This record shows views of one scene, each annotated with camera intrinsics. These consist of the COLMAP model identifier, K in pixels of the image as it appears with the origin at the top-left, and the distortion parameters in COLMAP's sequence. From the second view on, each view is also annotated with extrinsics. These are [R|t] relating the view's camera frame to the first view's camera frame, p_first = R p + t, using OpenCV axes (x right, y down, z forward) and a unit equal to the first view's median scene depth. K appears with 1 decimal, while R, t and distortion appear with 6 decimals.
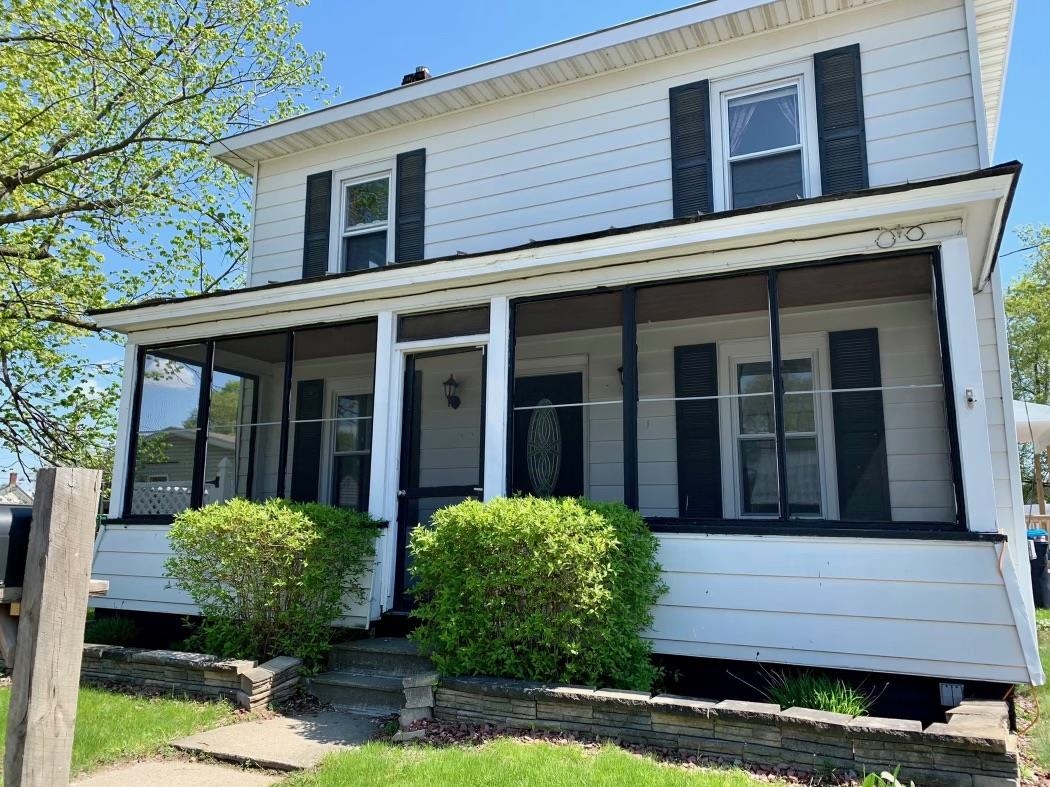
lens RADIAL K [[807.7, 0, 525.0], [0, 807.7, 393.5], [0, 0, 1]] dist [0.002983, 0.005423]
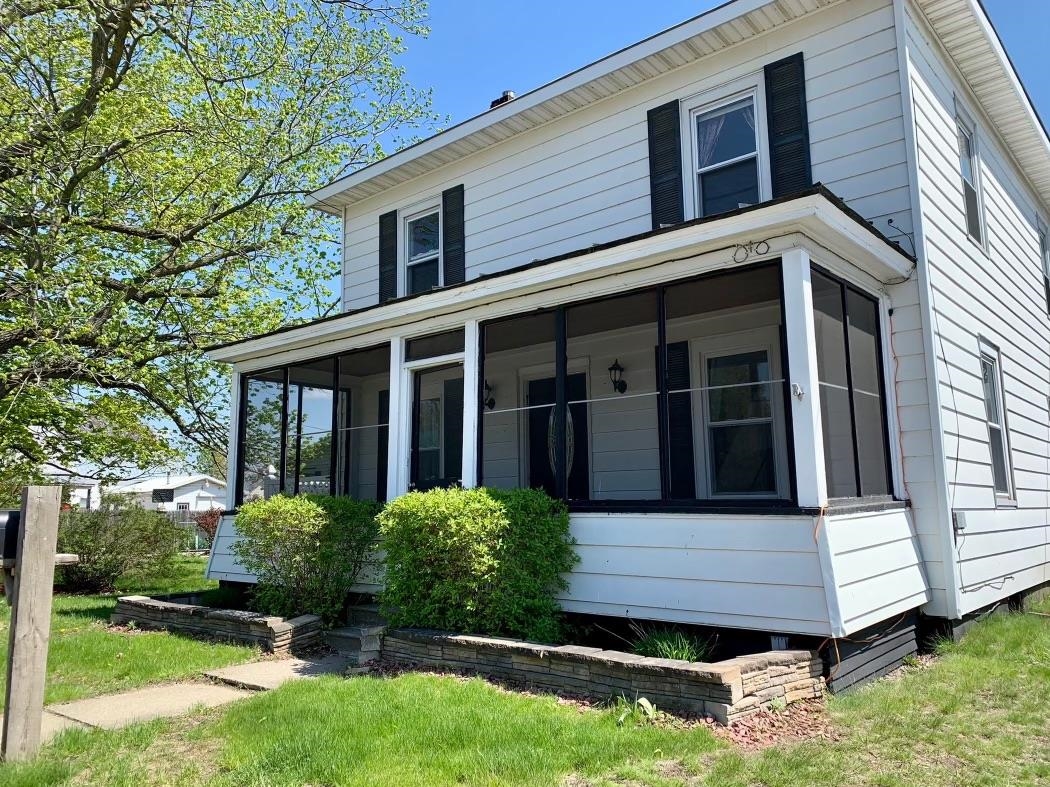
lens RADIAL K [[793.9, 0, 525.0], [0, 793.9, 393.5], [0, 0, 1]] dist [0.012419, -0.000900]
pose [[0.970884, -0.057800, -0.232473, 0.291724], [0.062749, 0.997932, 0.013946, -0.021115], [0.231186, -0.028128, 0.972503, -0.126611]]
